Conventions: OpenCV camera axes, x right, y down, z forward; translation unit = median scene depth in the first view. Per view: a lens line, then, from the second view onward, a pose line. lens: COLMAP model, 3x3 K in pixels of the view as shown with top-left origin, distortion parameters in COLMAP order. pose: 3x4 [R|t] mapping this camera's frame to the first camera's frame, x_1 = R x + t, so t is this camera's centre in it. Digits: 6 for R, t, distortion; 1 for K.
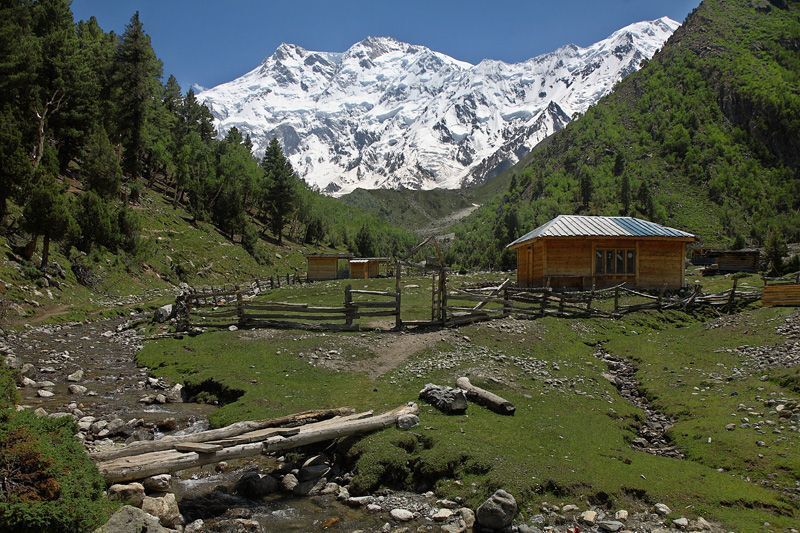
lens RADIAL K [[644.4, 0, 400.0], [0, 644.4, 266.5], [0, 0, 1]] dist [-0.087418, 0.007050]
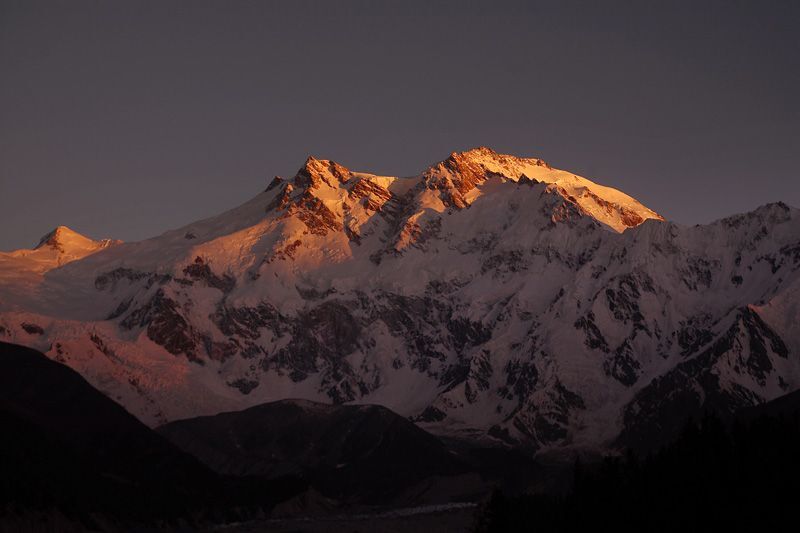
lens RADIAL K [[1481.6, 0, 400.0], [0, 1481.6, 266.5], [0, 0, 1]] dist [0.083329, 0.135663]
pose [[0.999797, 0.006873, -0.018962, -0.094935], [-0.010125, 0.984126, -0.177180, 0.003245], [0.017444, 0.177336, 0.983996, -0.510196]]
